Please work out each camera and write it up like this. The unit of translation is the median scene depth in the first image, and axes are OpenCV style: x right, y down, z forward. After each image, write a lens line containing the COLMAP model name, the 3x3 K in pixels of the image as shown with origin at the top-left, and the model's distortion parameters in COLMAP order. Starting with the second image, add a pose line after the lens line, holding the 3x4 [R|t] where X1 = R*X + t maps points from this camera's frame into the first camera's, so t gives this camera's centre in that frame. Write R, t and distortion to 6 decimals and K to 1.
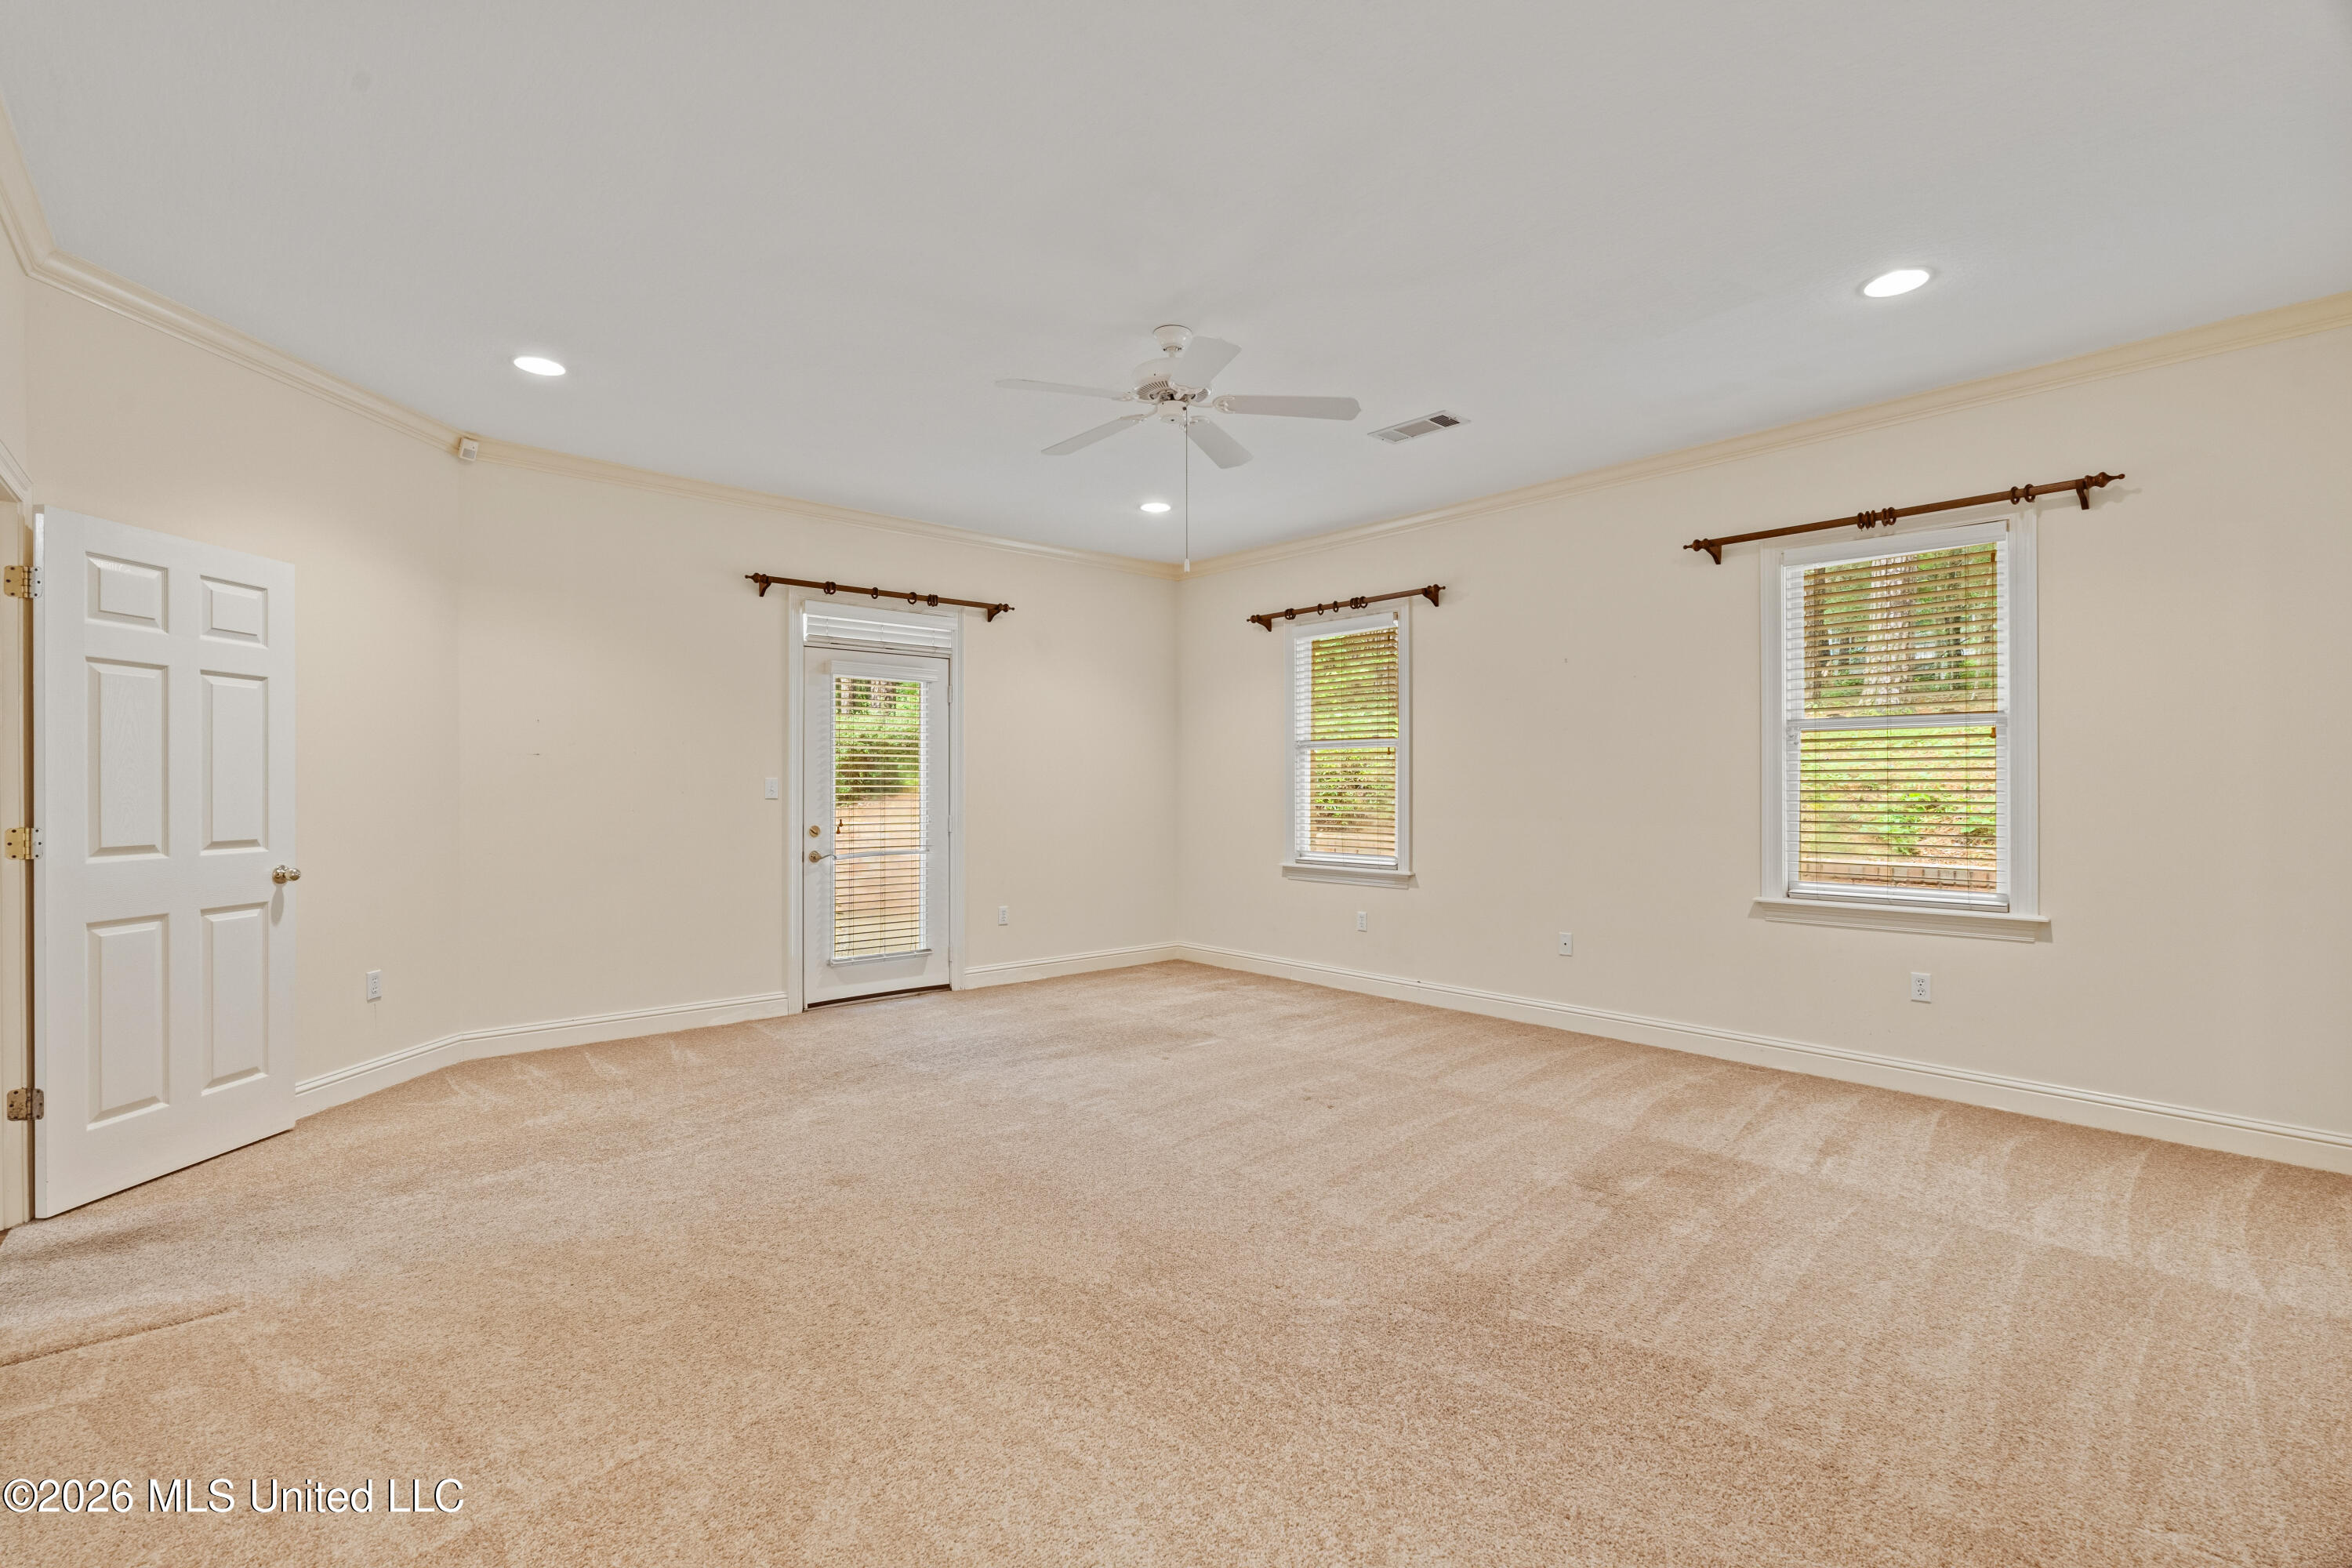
lens RADIAL K [[1058.4, 0, 1170.3], [0, 1058.4, 777.9], [0, 0, 1]] dist [-0.008145, 0.002536]
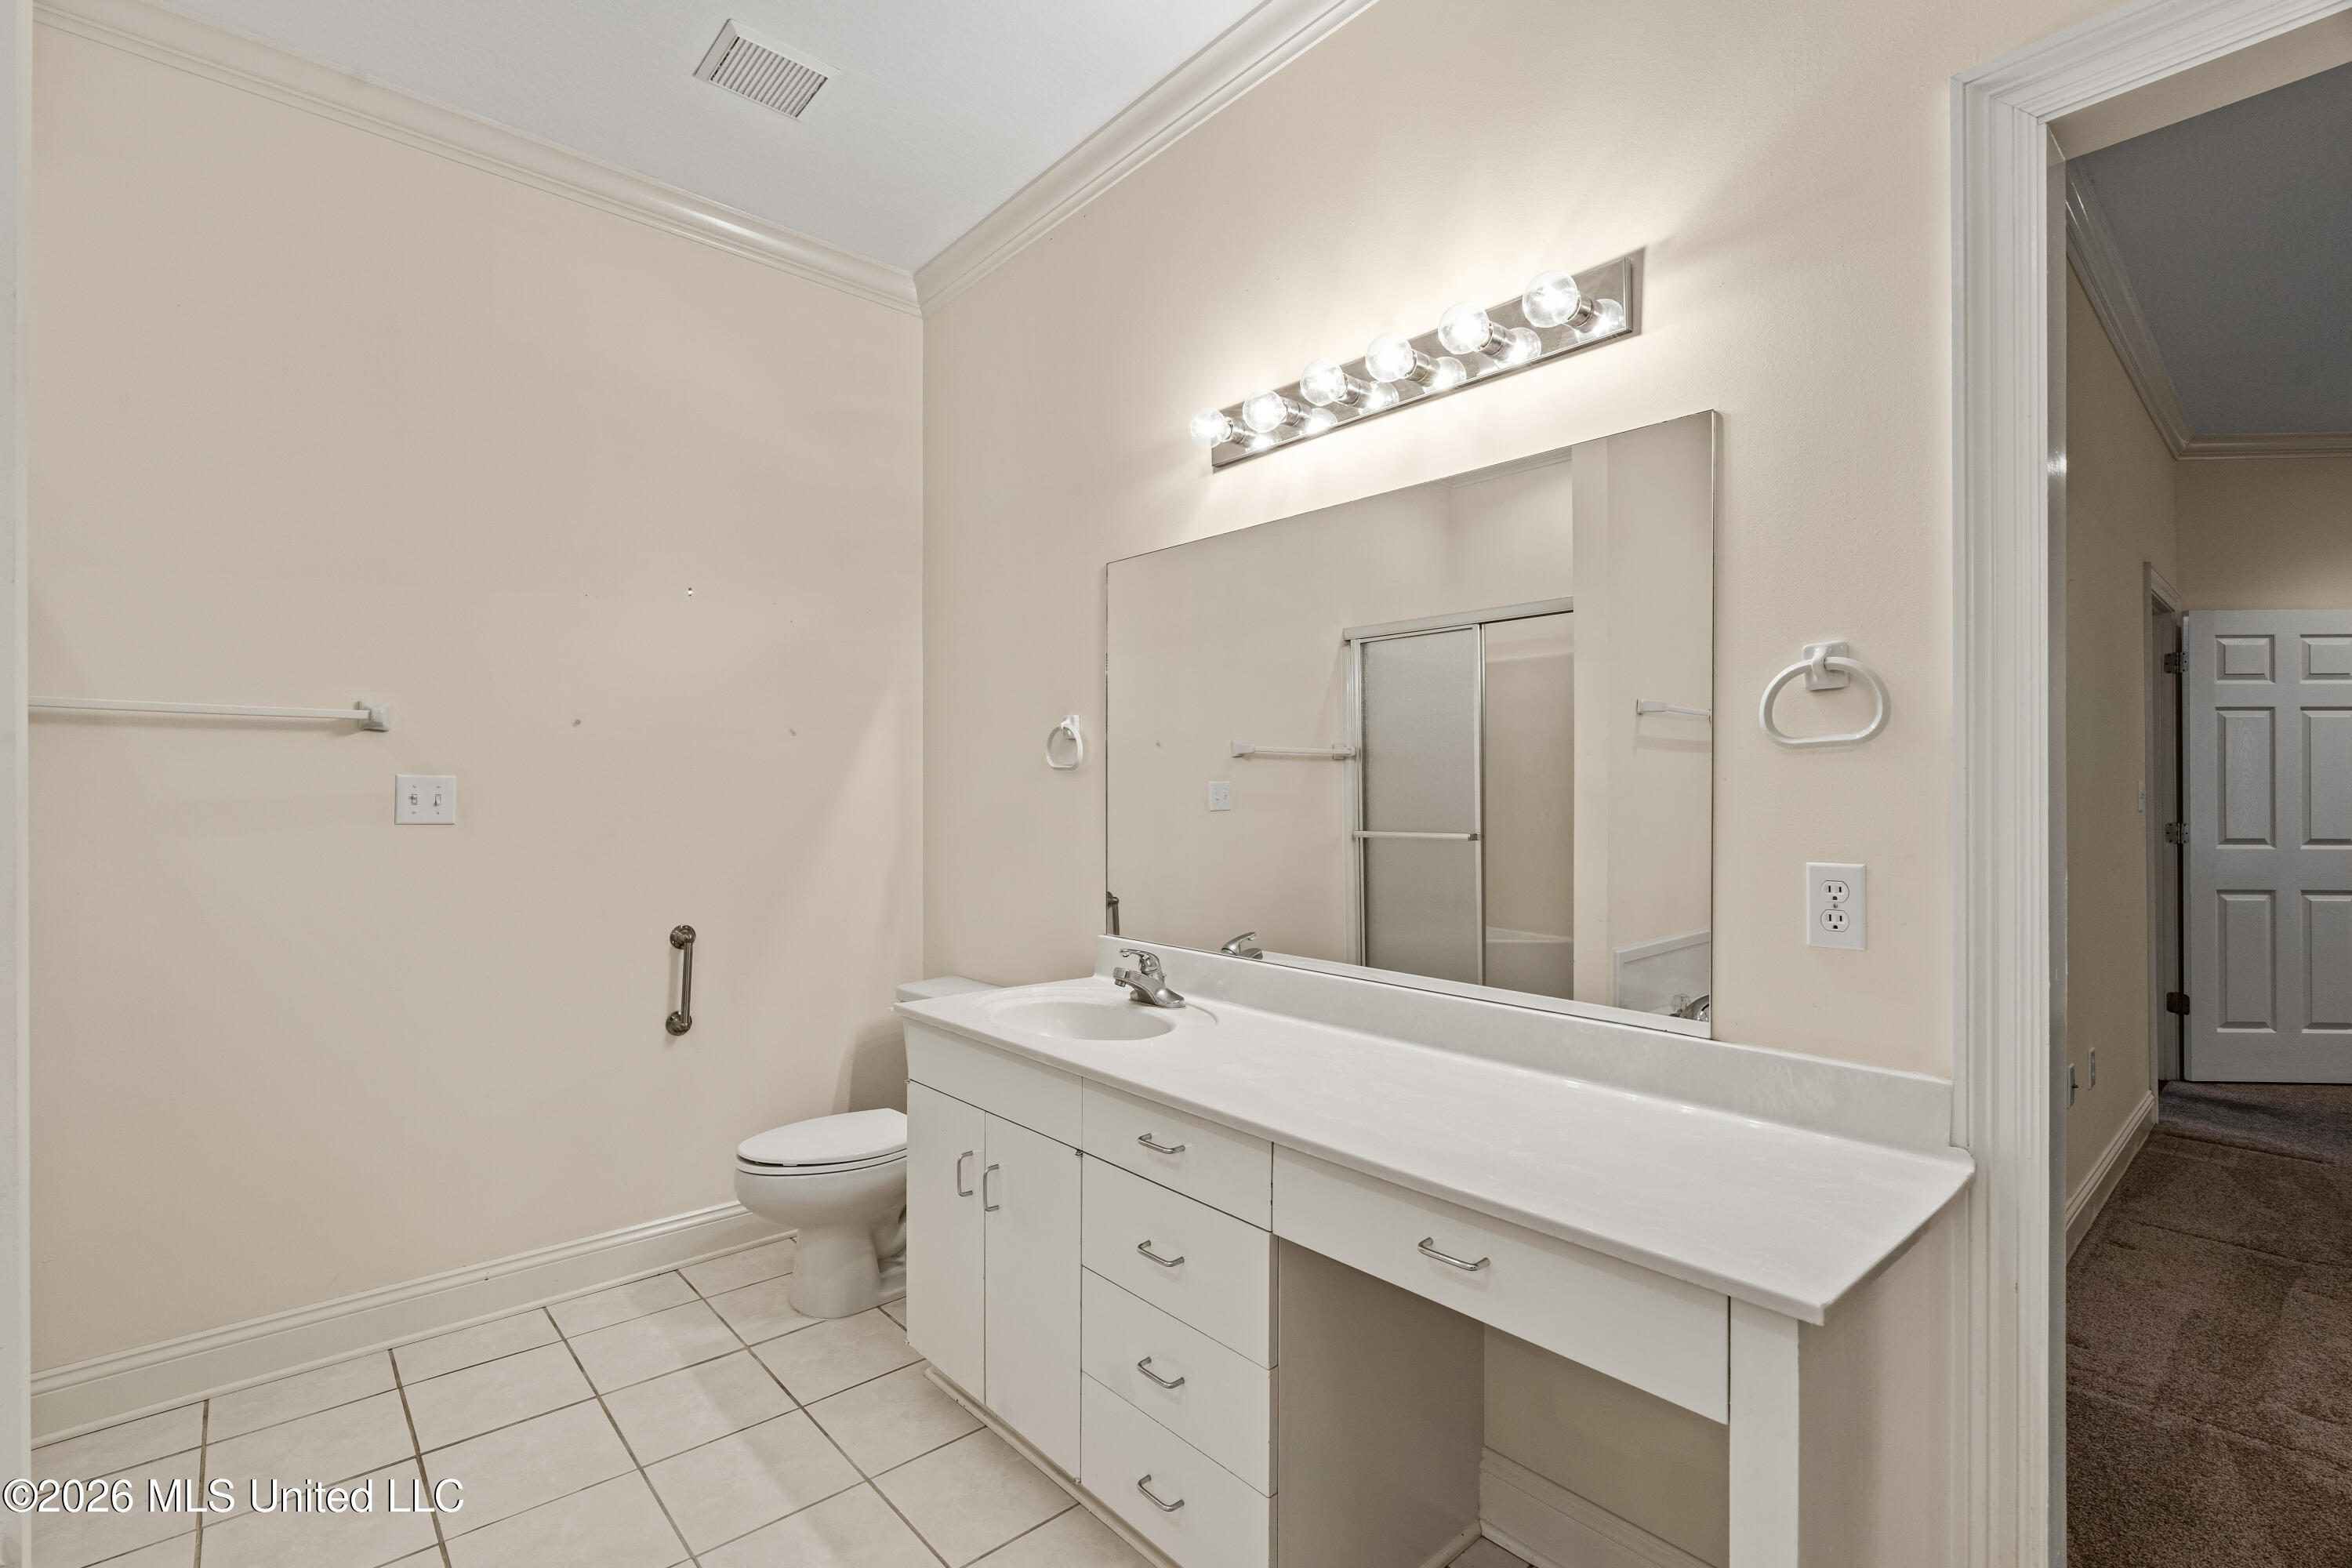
lens RADIAL K [[1058.4, 0, 1169.8], [0, 1058.4, 800.9], [0, 0, 1]] dist [-0.008145, 0.002536]
pose [[0.005017, 0.007699, -0.999958, 0.433709], [0.010786, 0.999912, 0.007752, -0.012164], [0.999929, -0.010825, 0.004934, -0.470848]]
